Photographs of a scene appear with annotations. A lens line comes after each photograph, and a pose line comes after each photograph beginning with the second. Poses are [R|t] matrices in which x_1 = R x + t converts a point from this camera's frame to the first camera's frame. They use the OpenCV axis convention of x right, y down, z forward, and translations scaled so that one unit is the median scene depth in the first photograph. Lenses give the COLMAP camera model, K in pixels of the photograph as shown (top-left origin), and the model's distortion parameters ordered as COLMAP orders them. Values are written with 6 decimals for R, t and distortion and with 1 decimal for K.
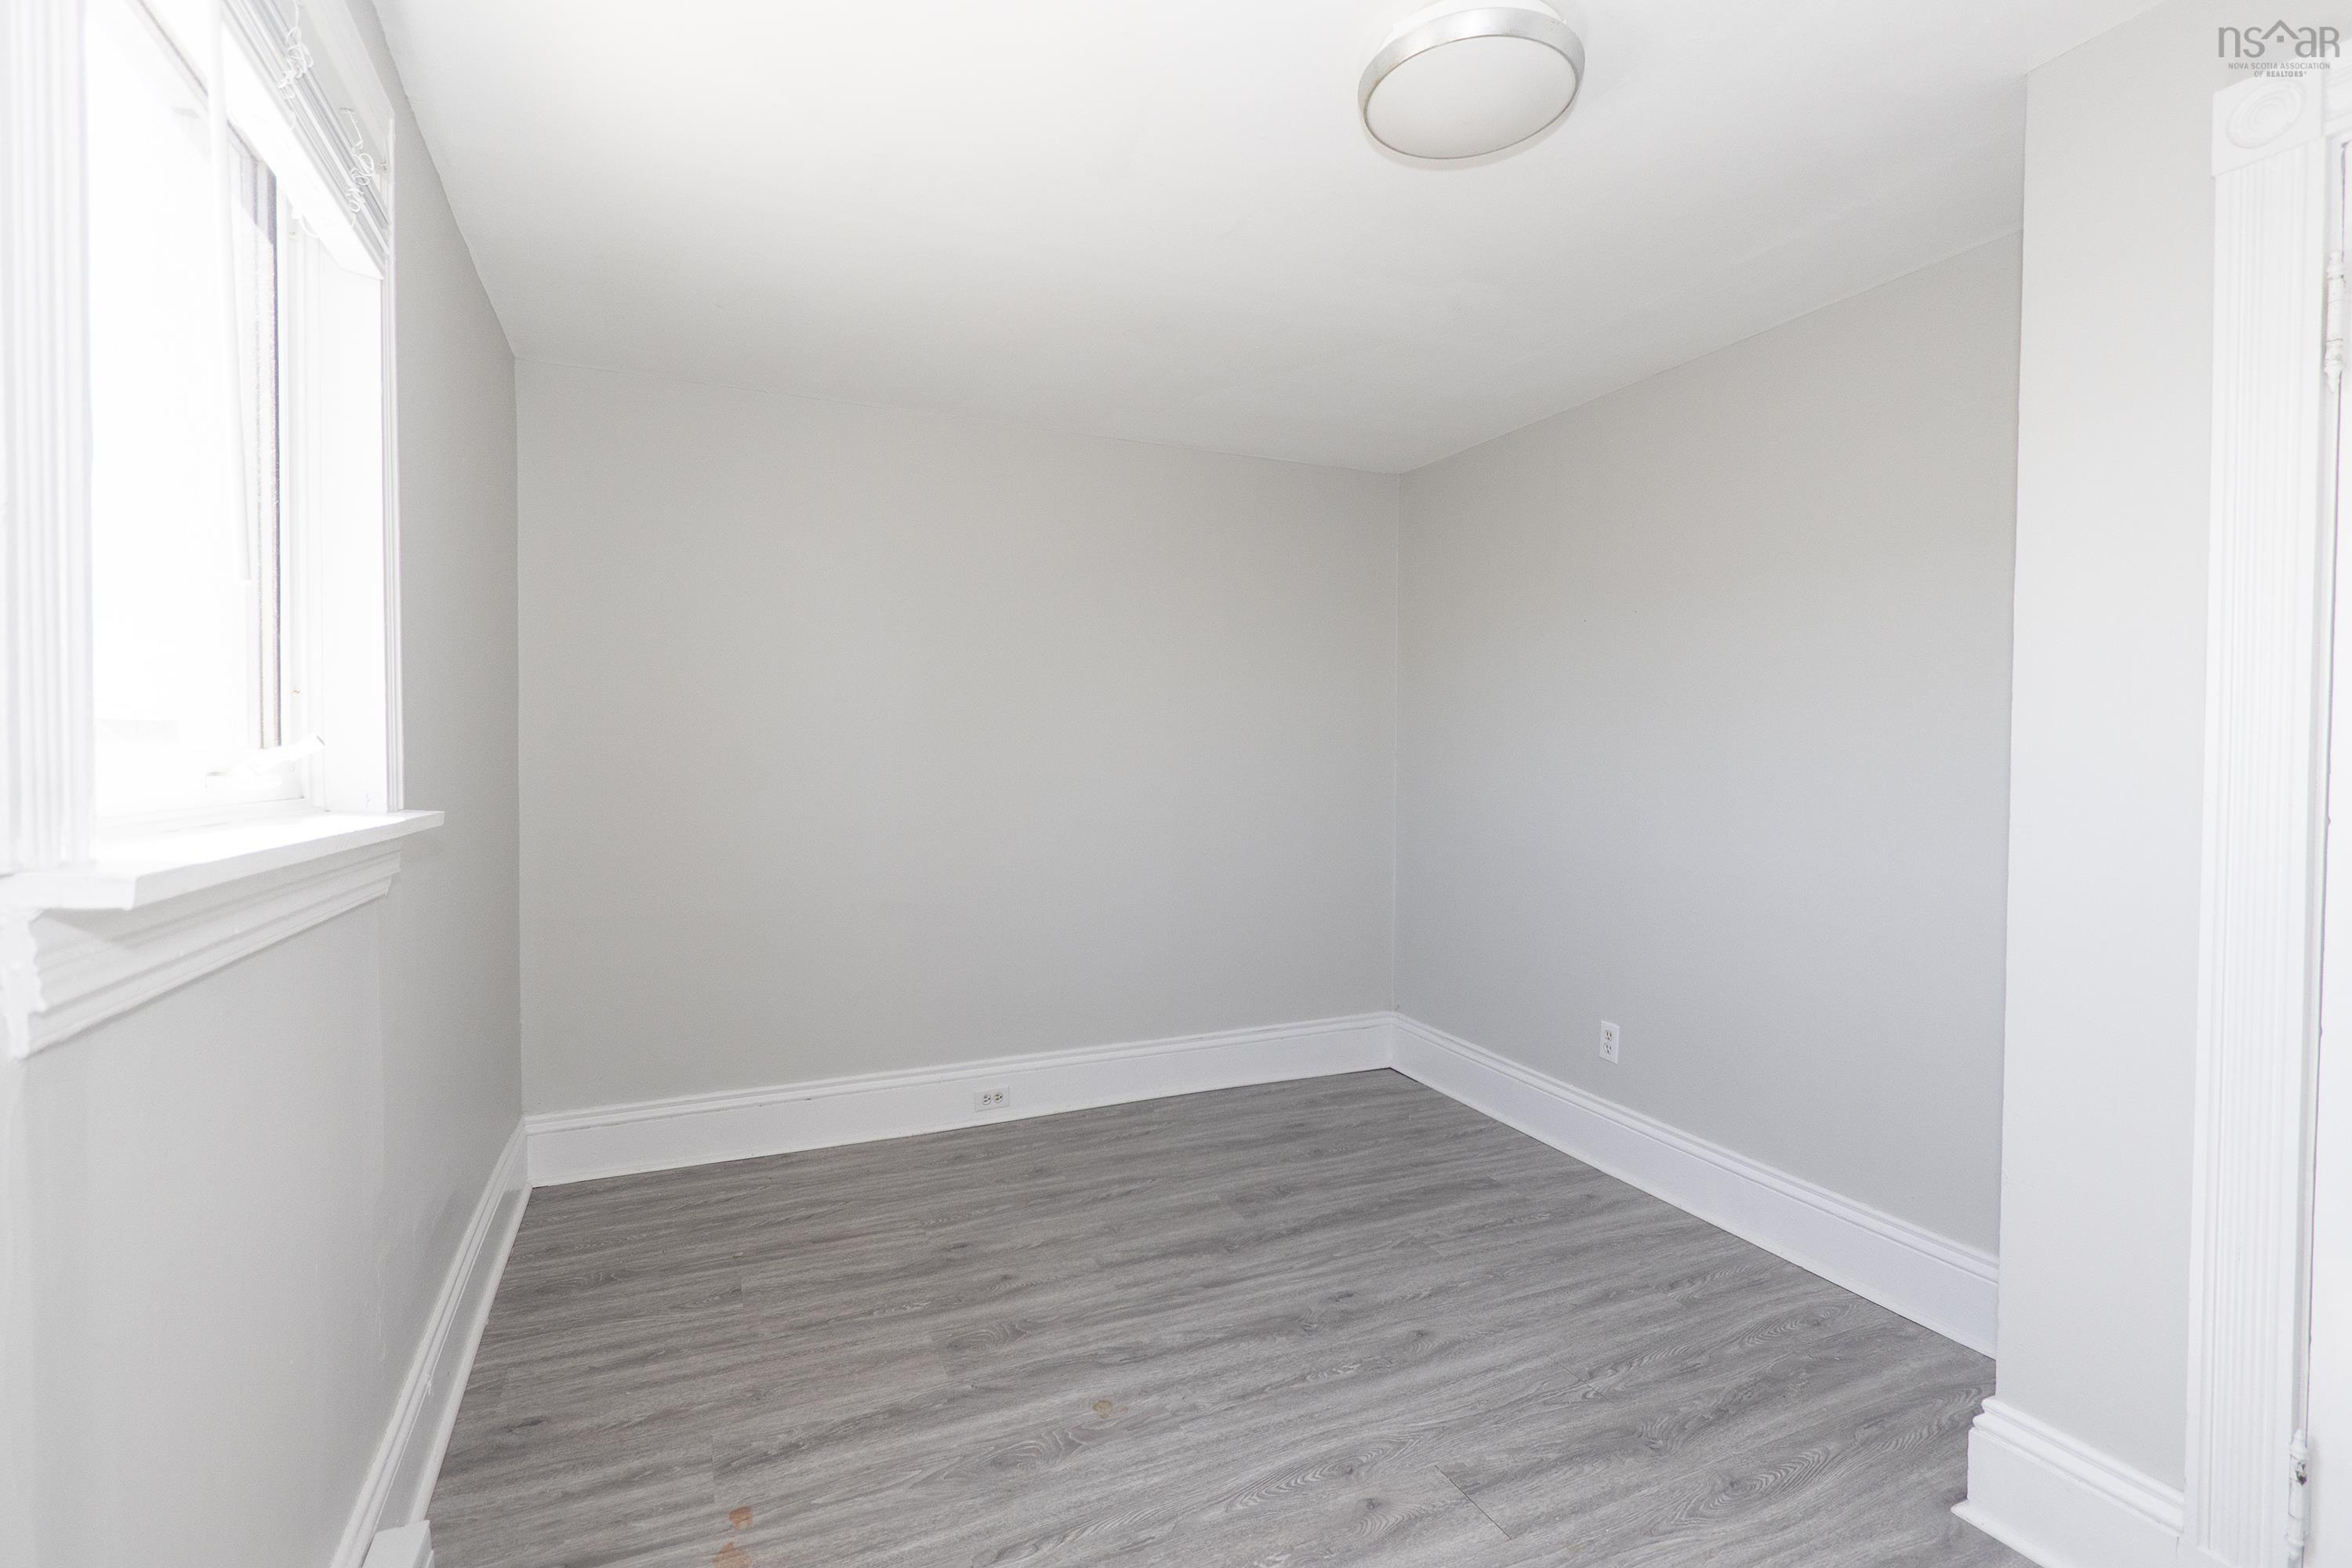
lens RADIAL K [[1131.5, 0, 1174.5], [0, 1131.5, 777.9], [0, 0, 1]] dist [0.003007, -0.001574]
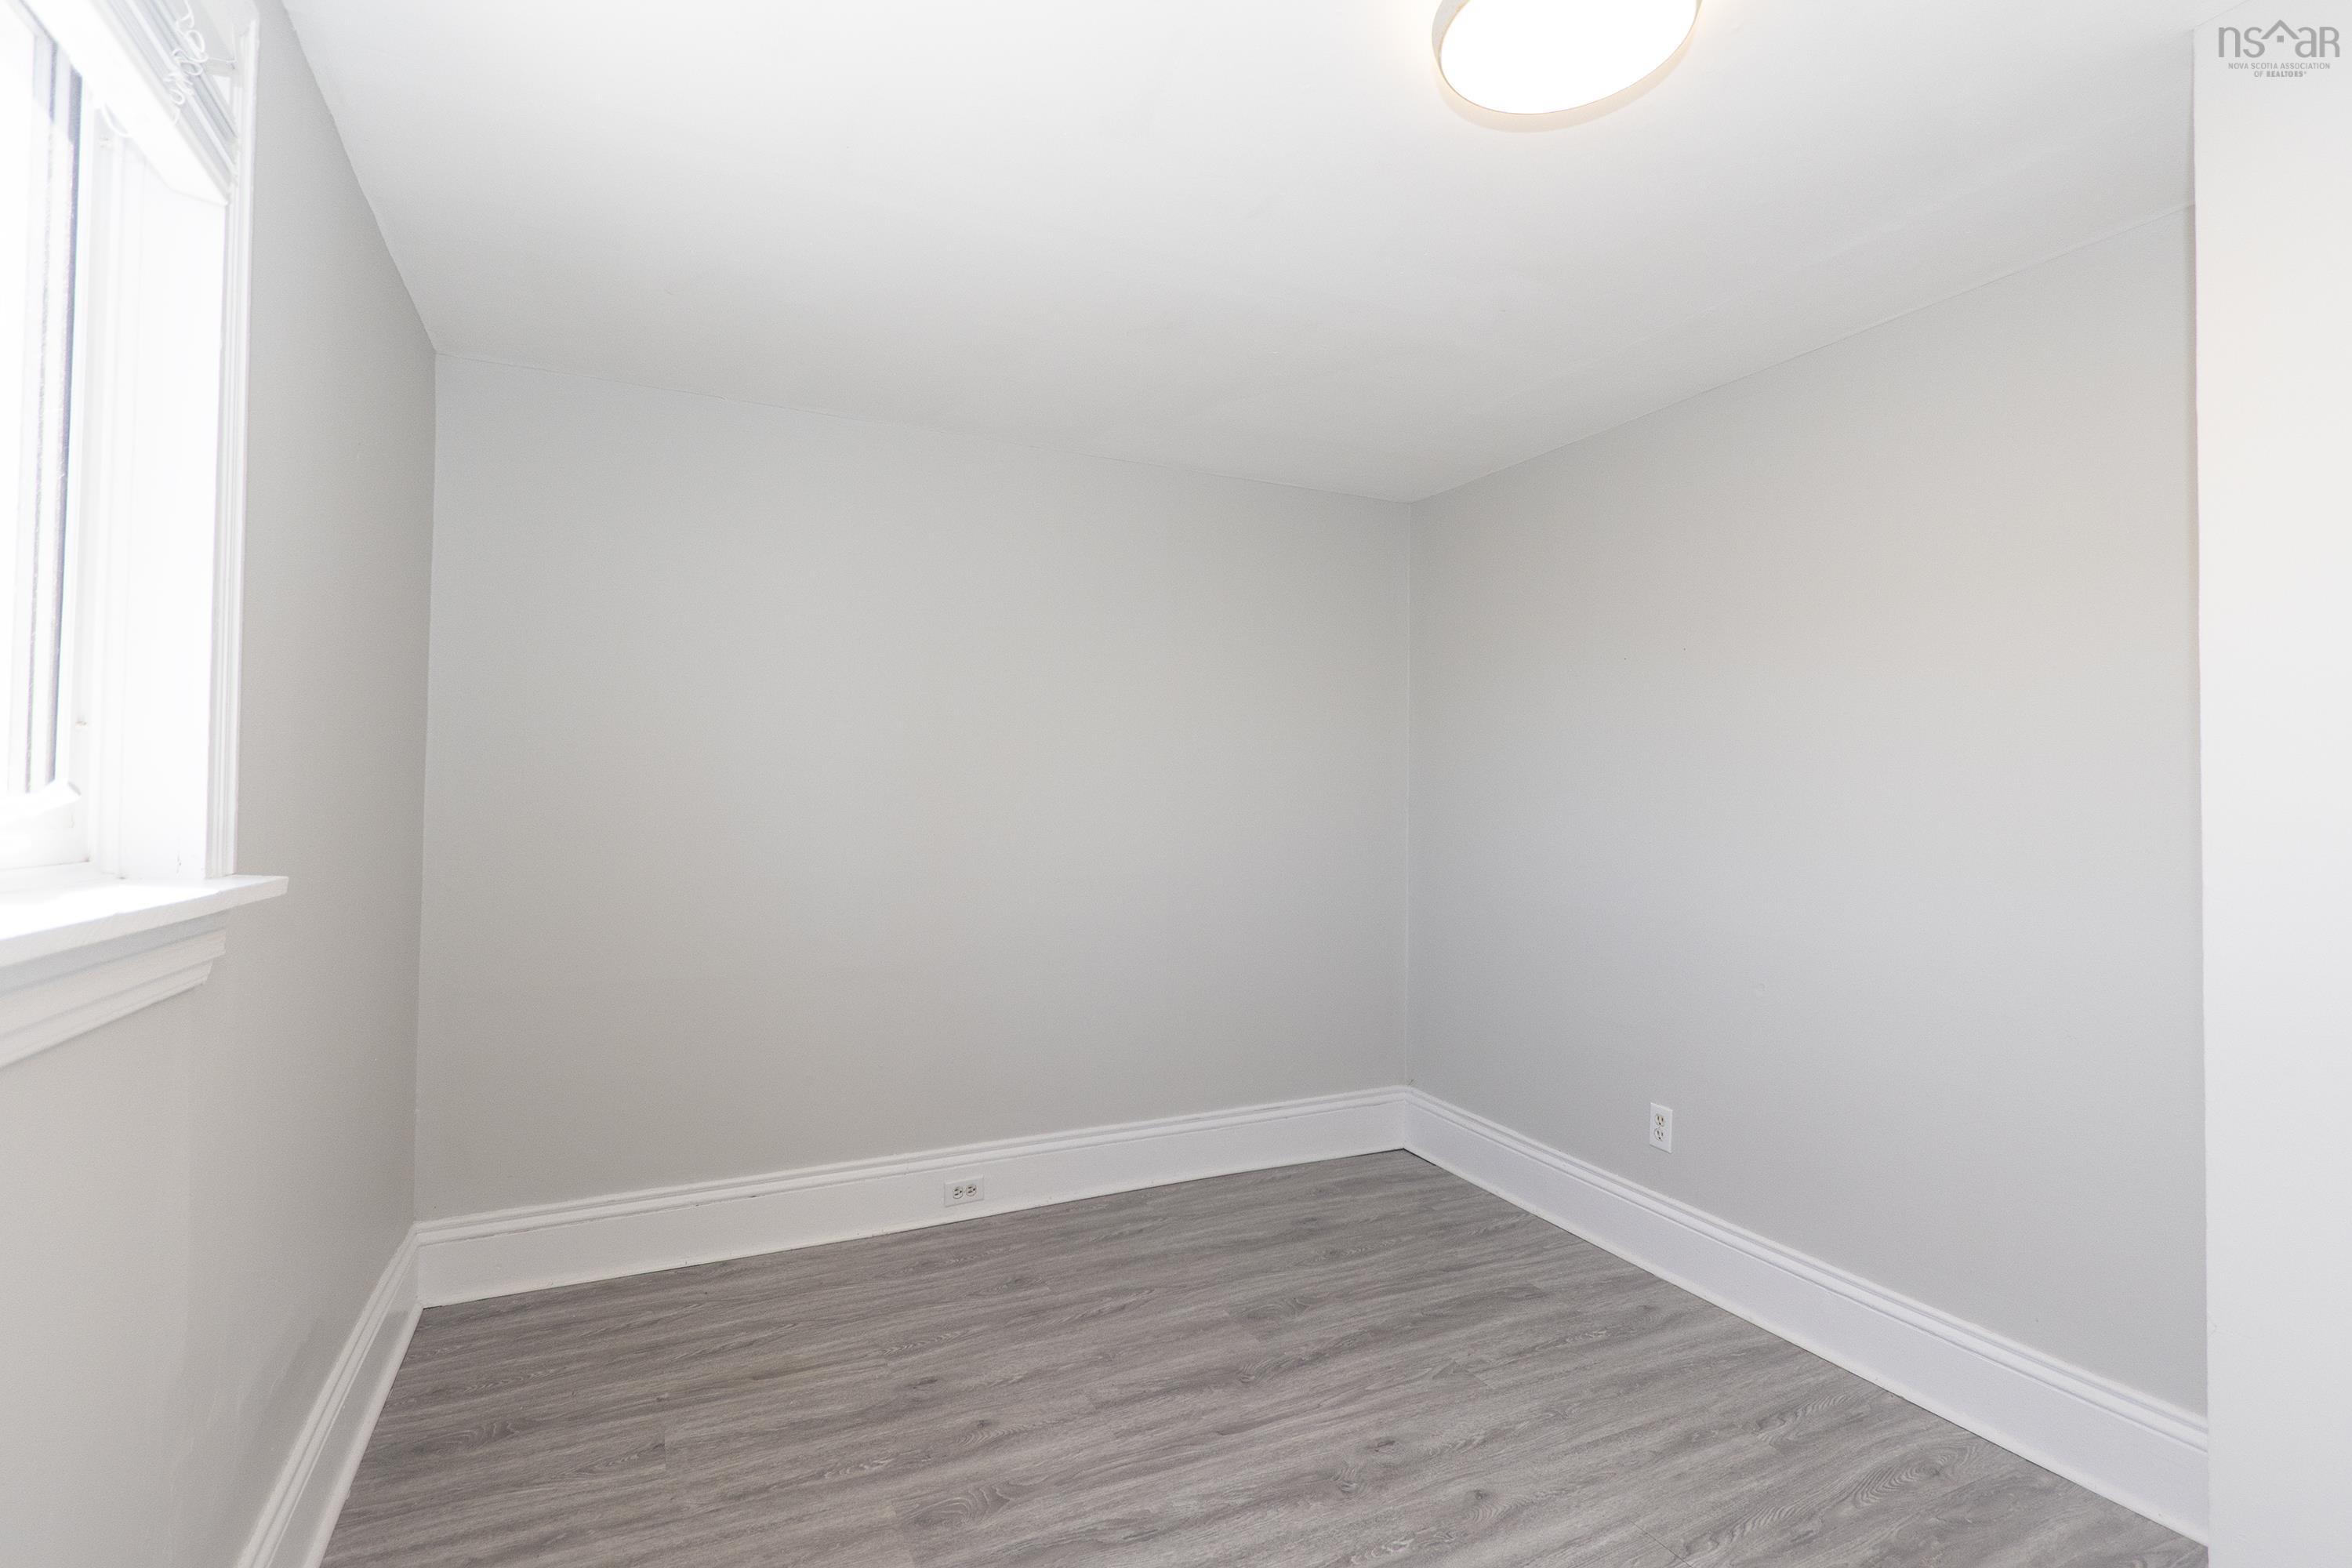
lens RADIAL K [[1131.5, 0, 1174.5], [0, 1131.5, 764.7], [0, 0, 1]] dist [0.003007, -0.001574]
pose [[0.999446, 0.005647, 0.032803, -0.037708], [-0.003974, 0.998698, -0.050857, -0.007151], [-0.033048, 0.050698, 0.998167, 0.129848]]
